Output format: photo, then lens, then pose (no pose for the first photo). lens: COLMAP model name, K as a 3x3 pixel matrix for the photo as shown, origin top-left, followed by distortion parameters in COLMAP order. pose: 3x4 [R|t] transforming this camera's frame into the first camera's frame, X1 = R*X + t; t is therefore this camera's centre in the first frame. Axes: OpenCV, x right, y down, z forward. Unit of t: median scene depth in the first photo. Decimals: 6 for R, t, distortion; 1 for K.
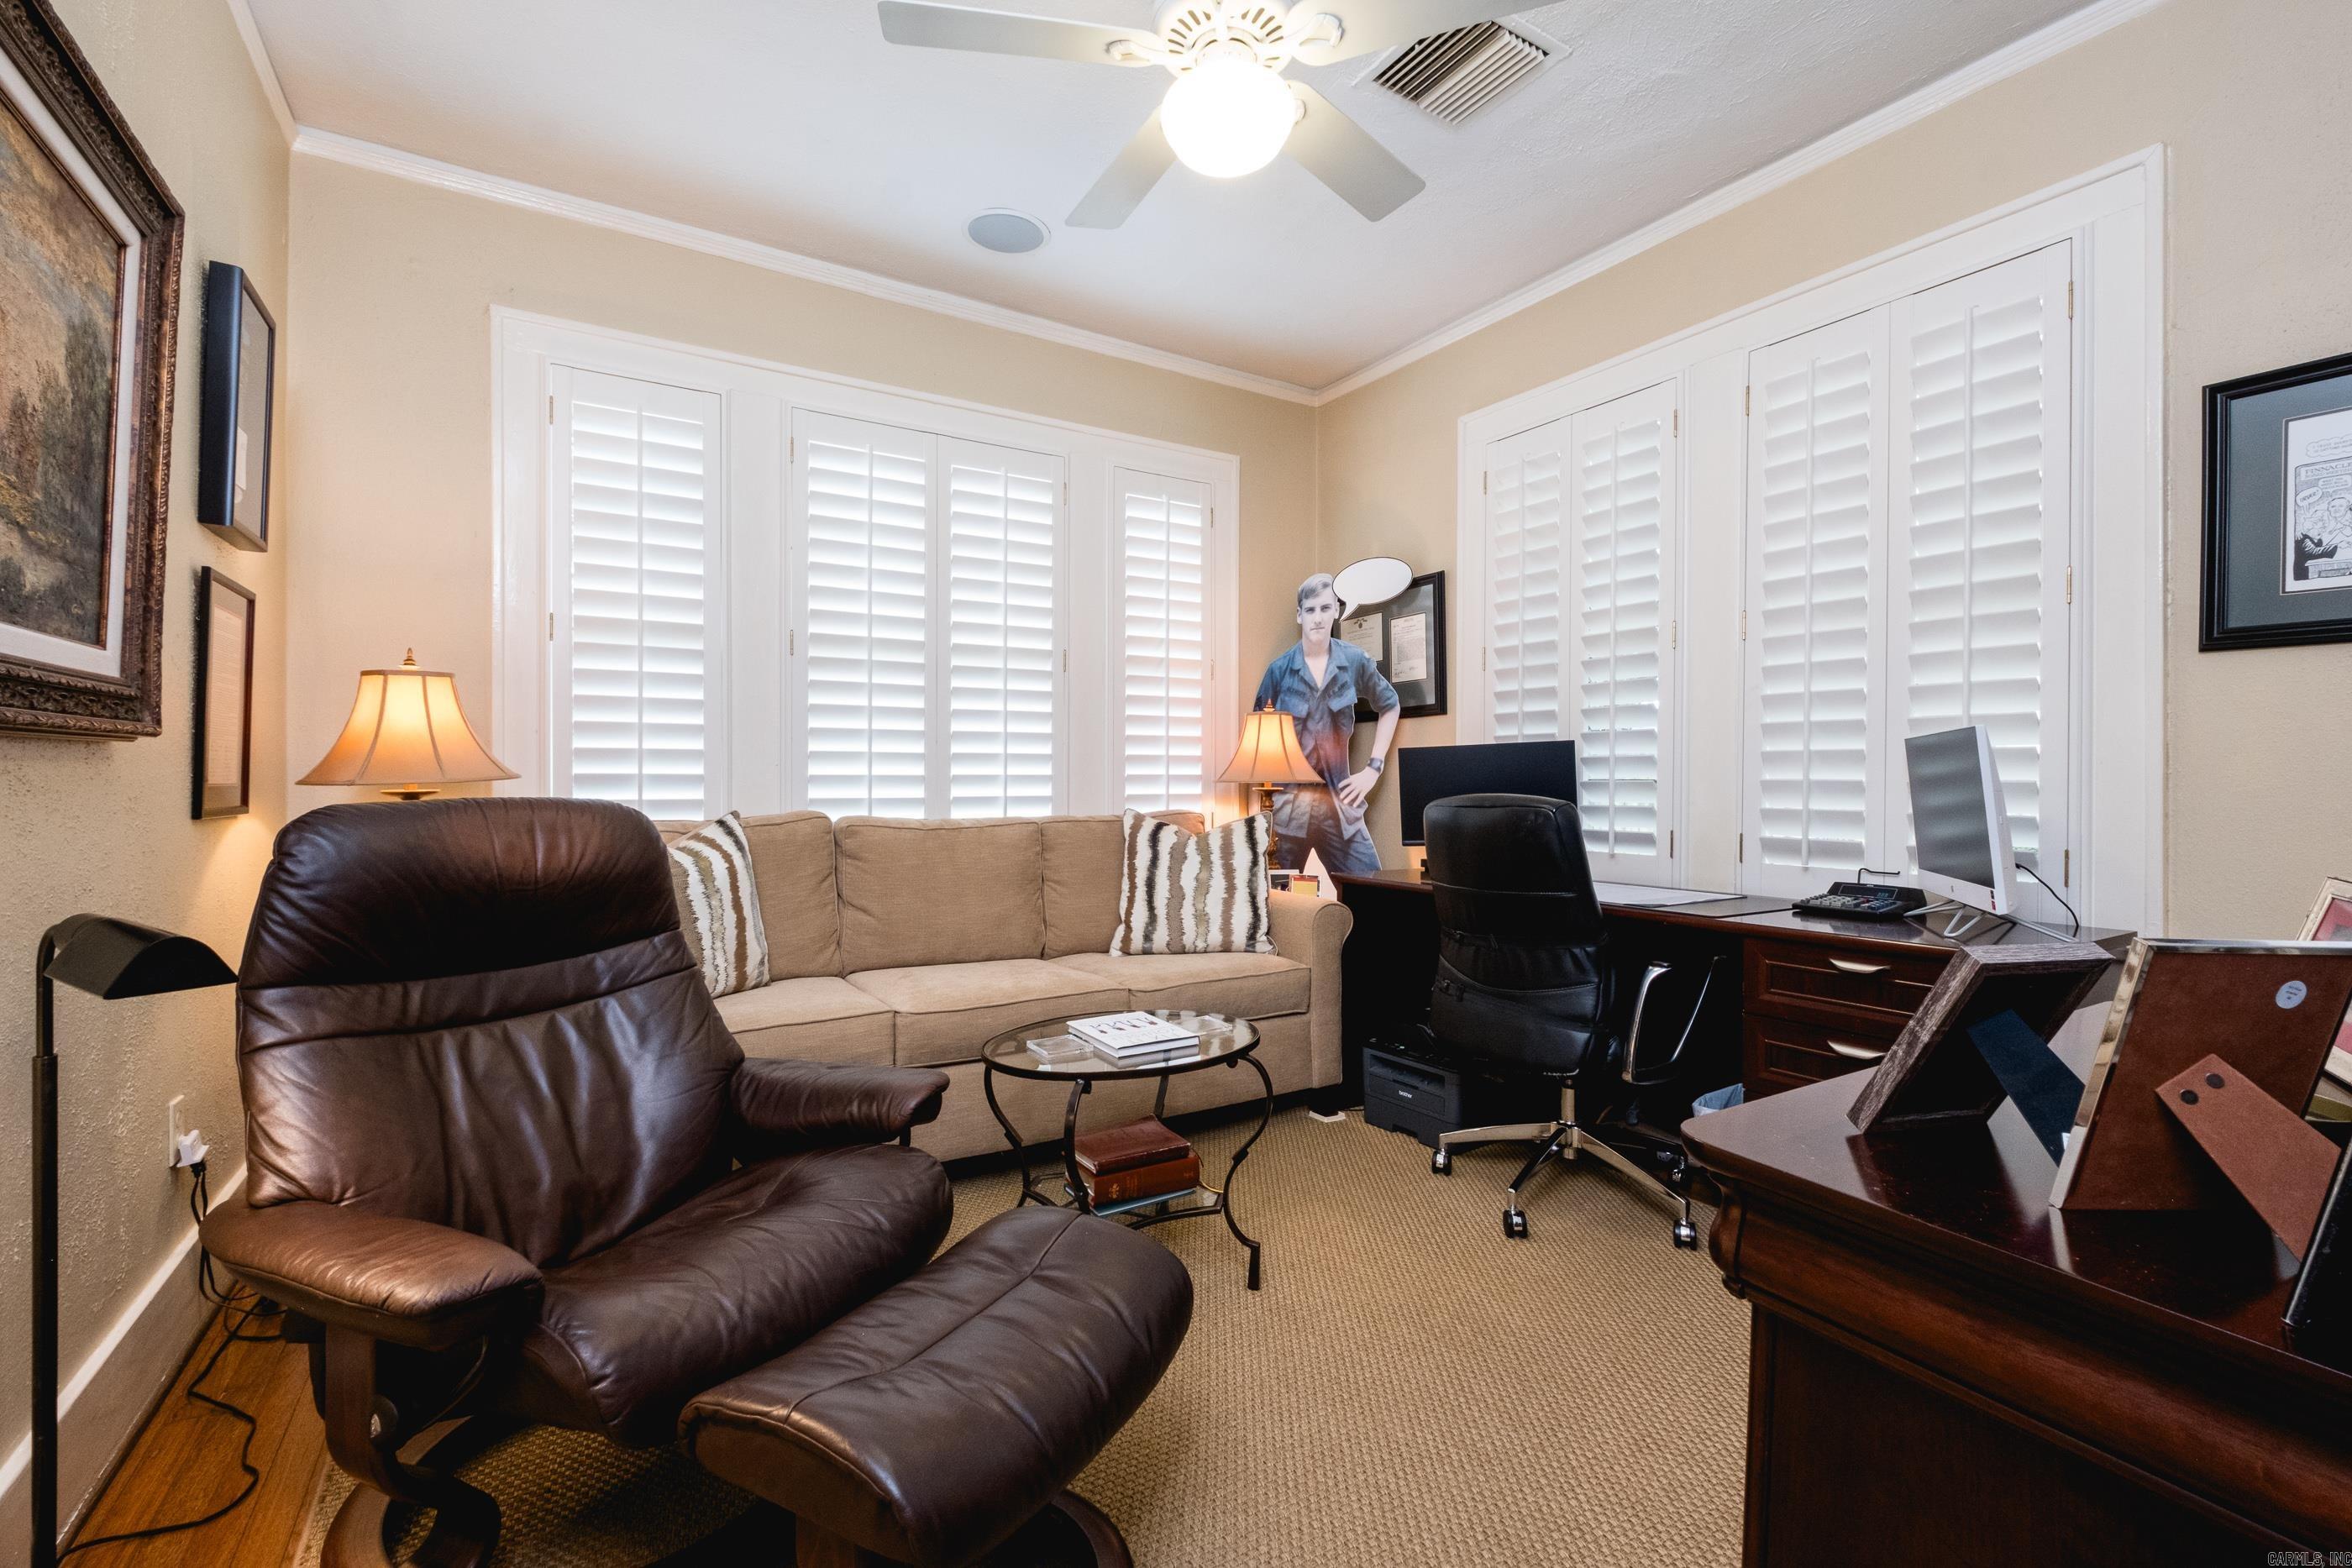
lens RADIAL K [[1025.0, 0, 1179.1], [0, 1025.0, 781.9], [0, 0, 1]] dist [0.007729, -0.006514]
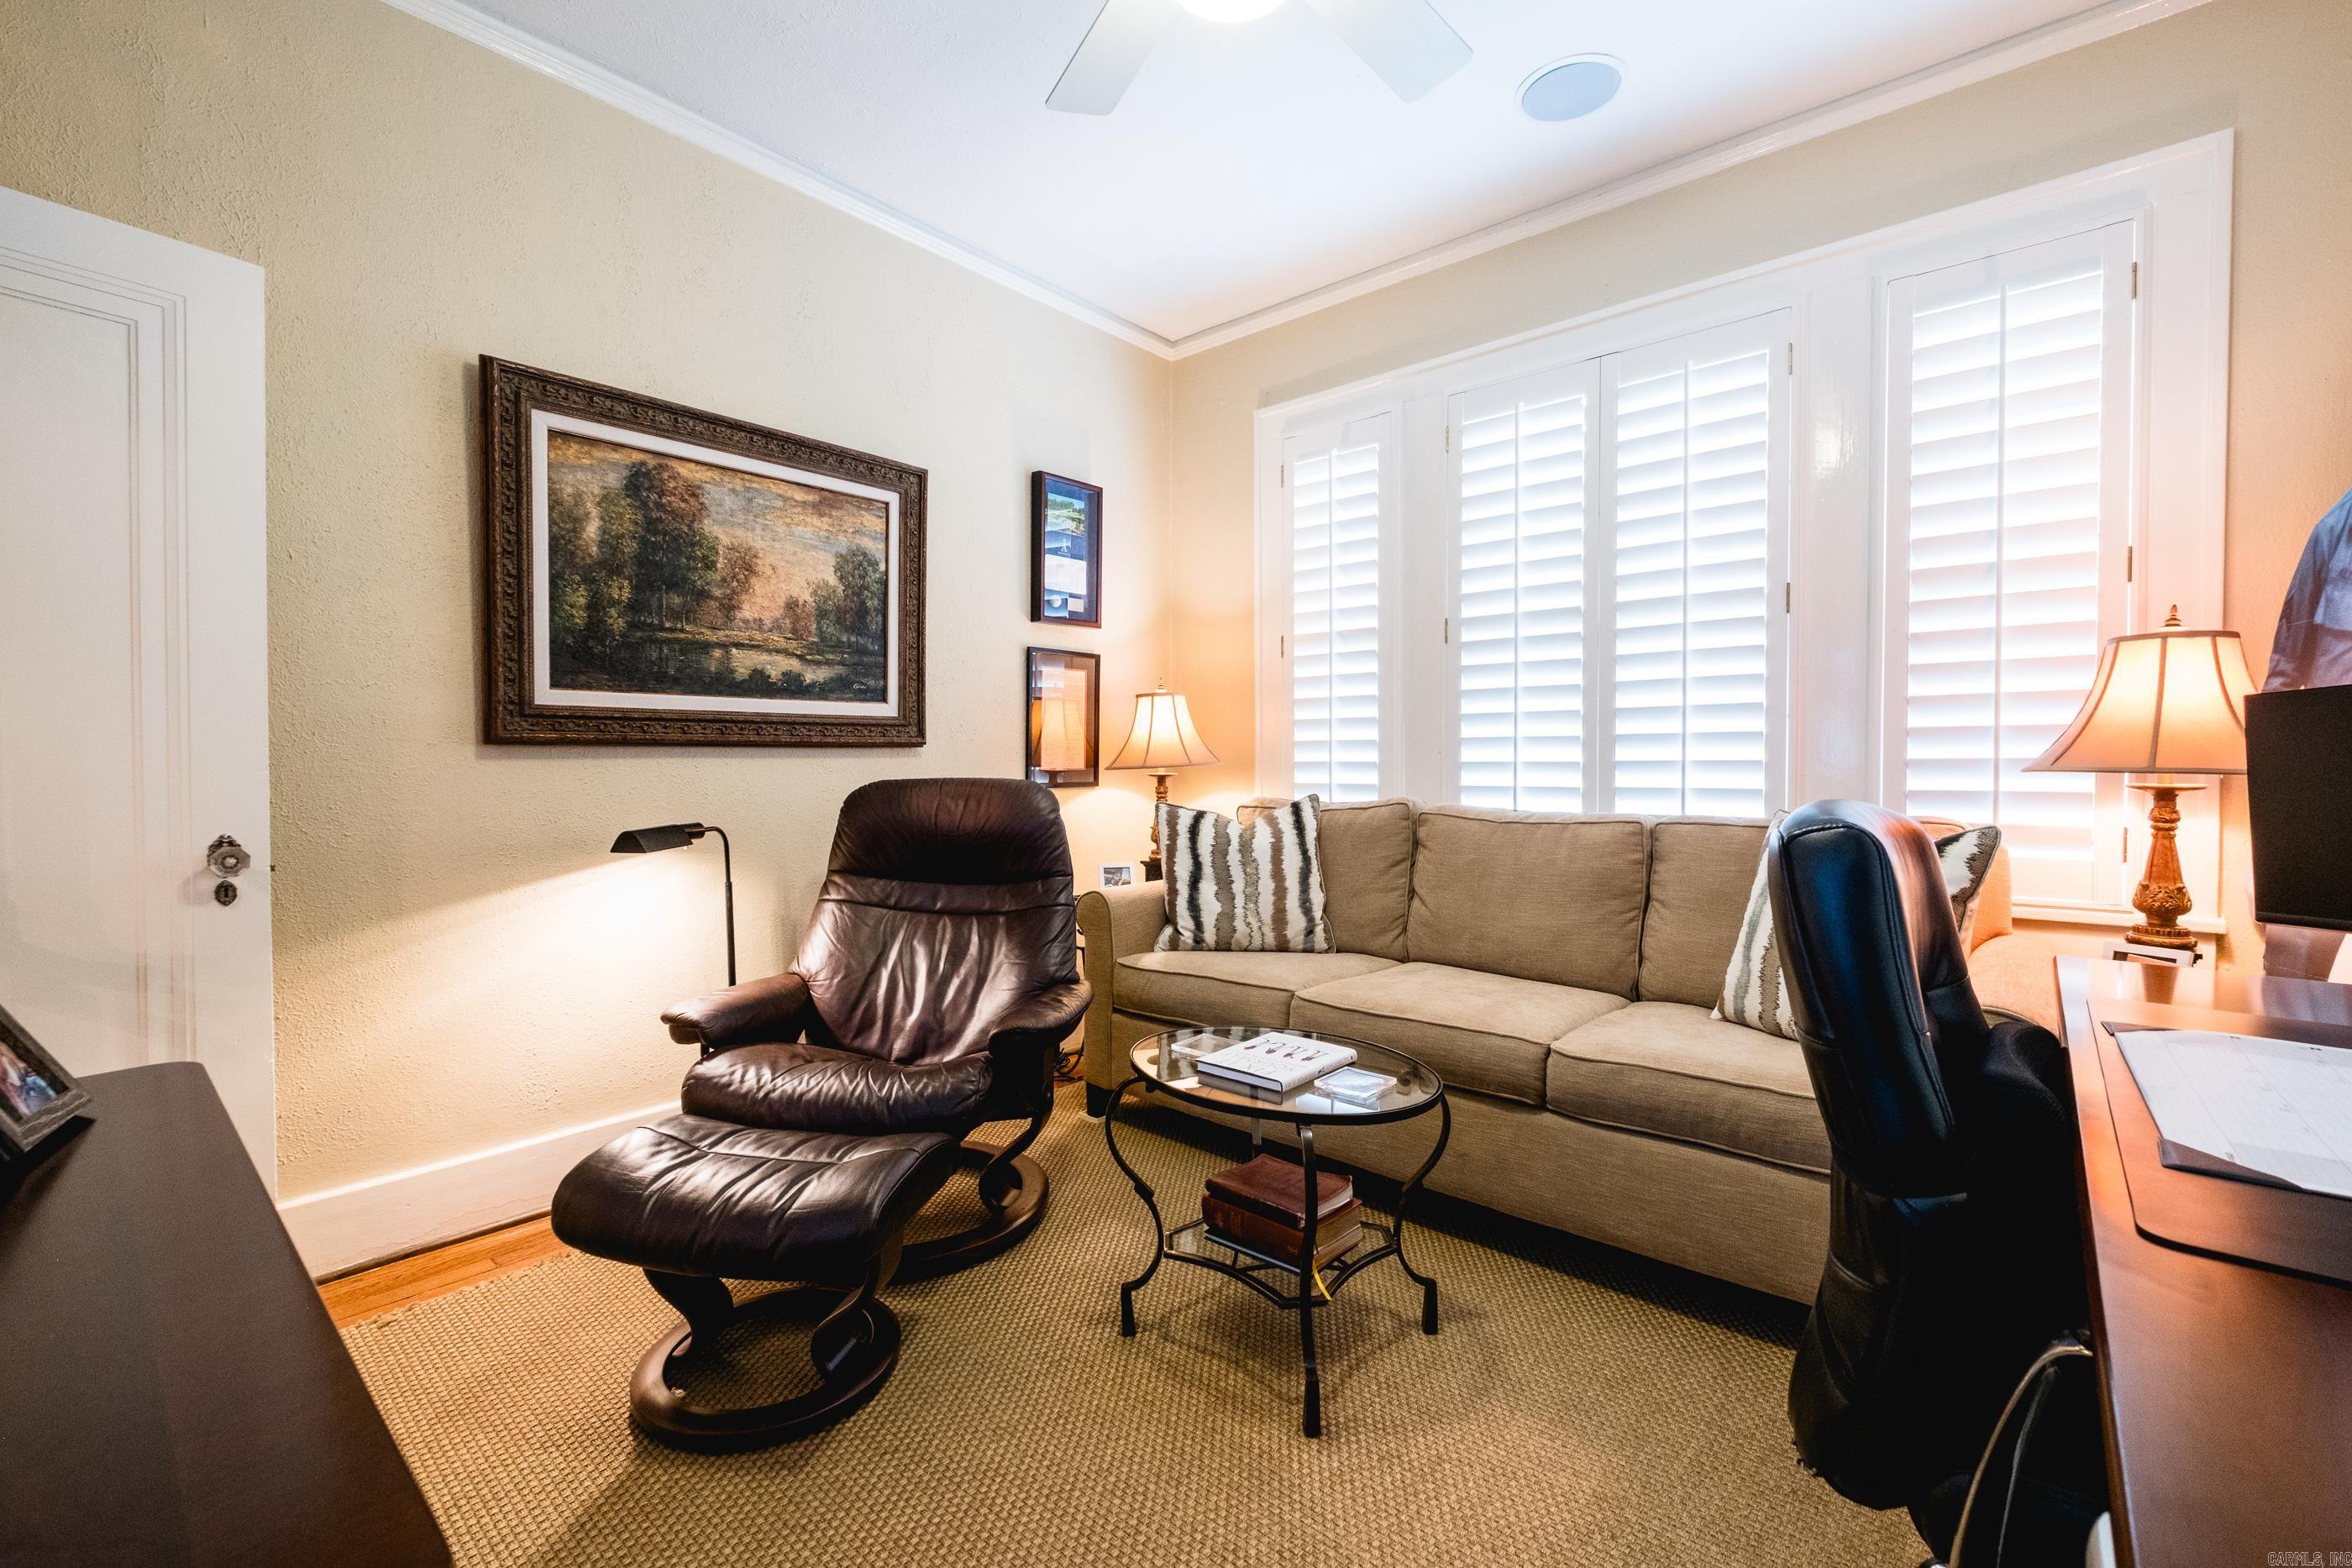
lens RADIAL K [[1025.0, 0, 1178.9], [0, 1025.0, 771.7], [0, 0, 1]] dist [0.007729, -0.006514]
pose [[0.290250, 0.004821, -0.956939, 0.583415], [-0.000560, 0.999988, 0.004868, -0.001521], [0.956951, -0.000877, 0.290249, 0.519128]]
